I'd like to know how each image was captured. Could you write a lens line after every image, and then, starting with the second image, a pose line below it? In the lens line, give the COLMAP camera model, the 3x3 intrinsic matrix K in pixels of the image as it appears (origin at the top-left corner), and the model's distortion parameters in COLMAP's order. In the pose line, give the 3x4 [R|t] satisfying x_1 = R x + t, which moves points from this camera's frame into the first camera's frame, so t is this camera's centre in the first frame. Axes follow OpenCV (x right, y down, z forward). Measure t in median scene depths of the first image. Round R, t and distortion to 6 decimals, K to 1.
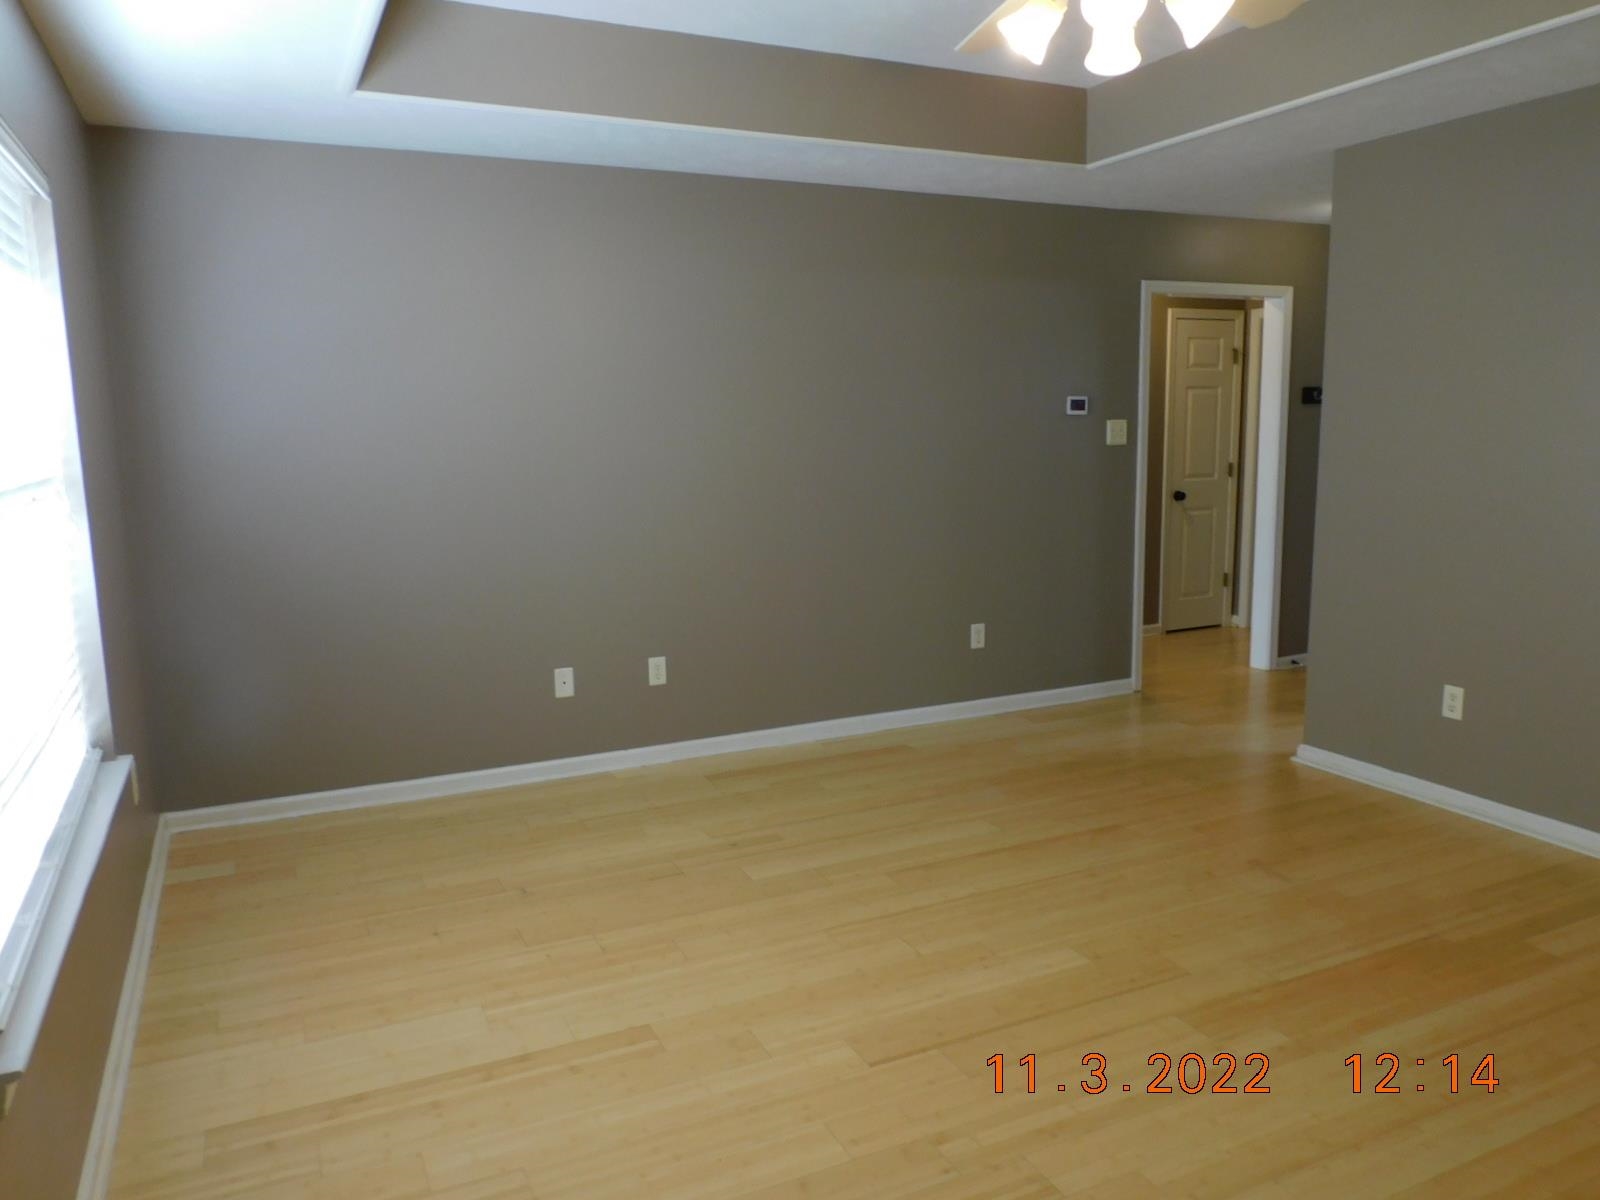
lens RADIAL K [[1144.2, 0, 800.0], [0, 1144.2, 600.0], [0, 0, 1]] dist [-0.000888, -0.001116]
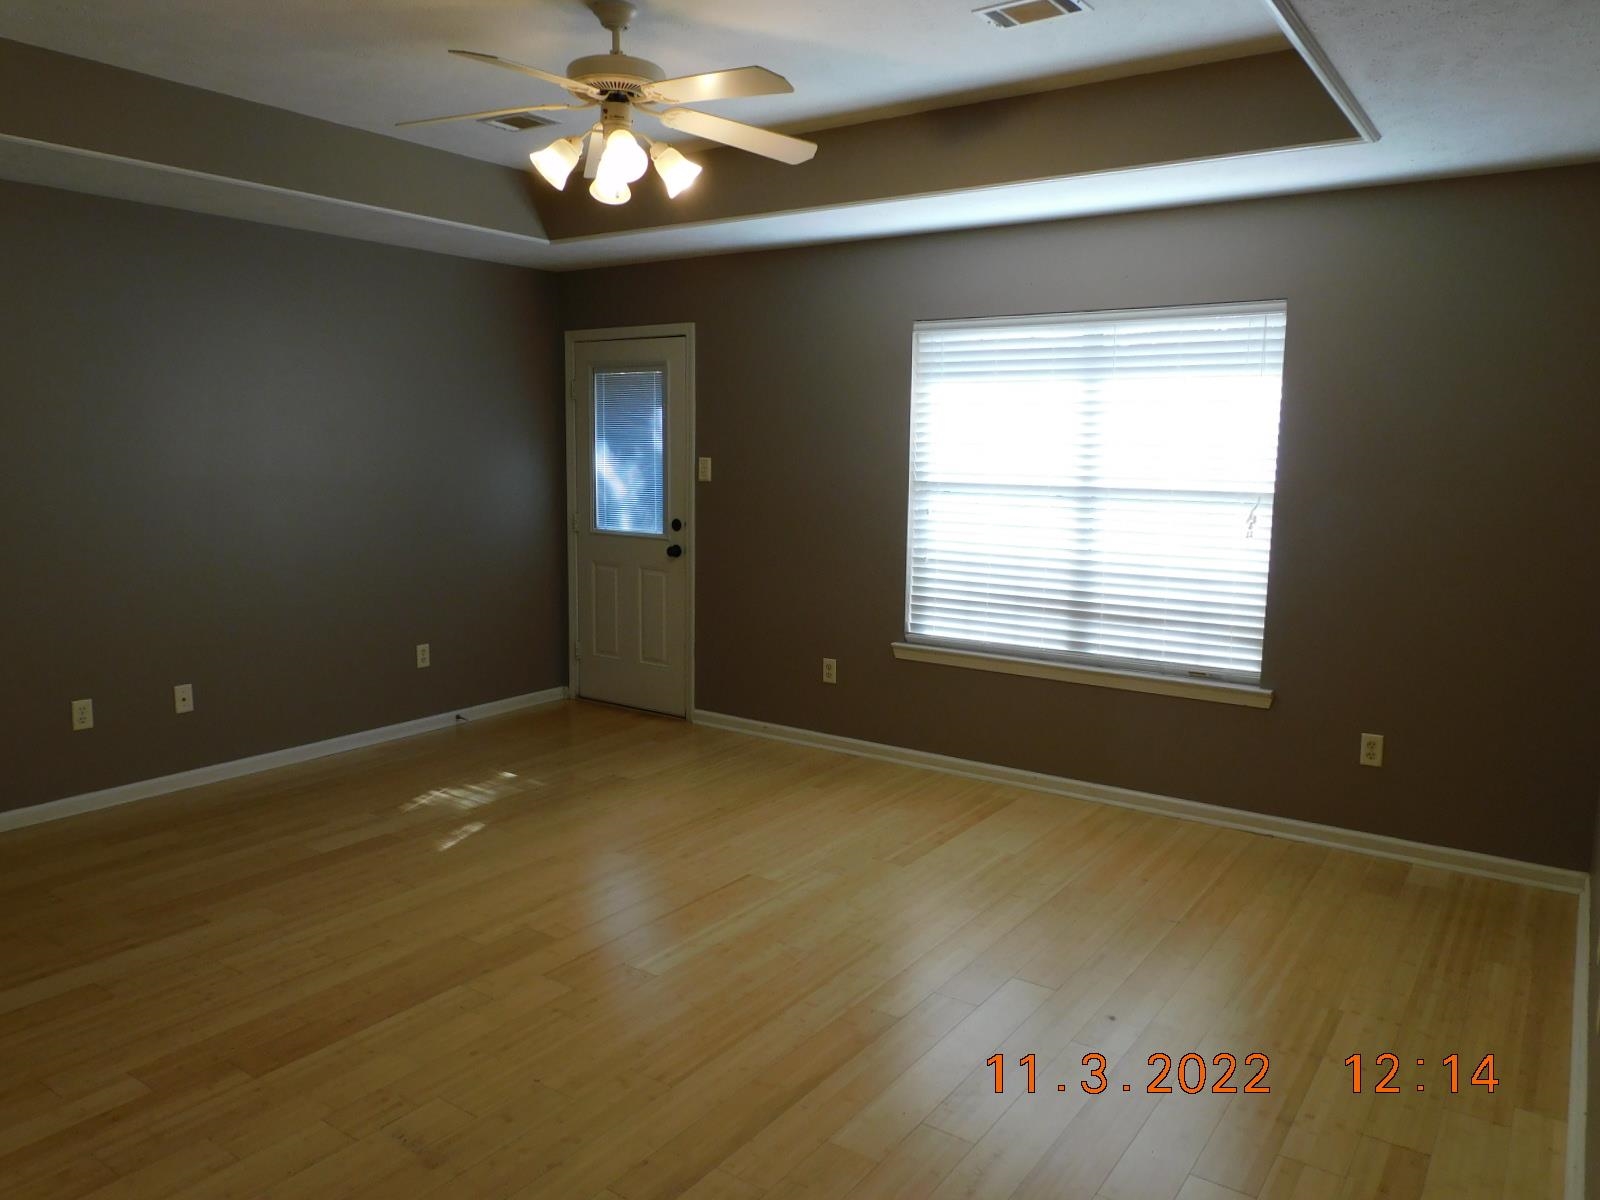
lens RADIAL K [[1144.2, 0, 800.0], [0, 1144.2, 600.0], [0, 0, 1]] dist [-0.000888, -0.001116]
pose [[-0.866879, 0.067388, -0.493943, 0.650127], [-0.082932, 0.957521, 0.276181, -0.334126], [0.491572, 0.280379, -0.824466, 1.937301]]
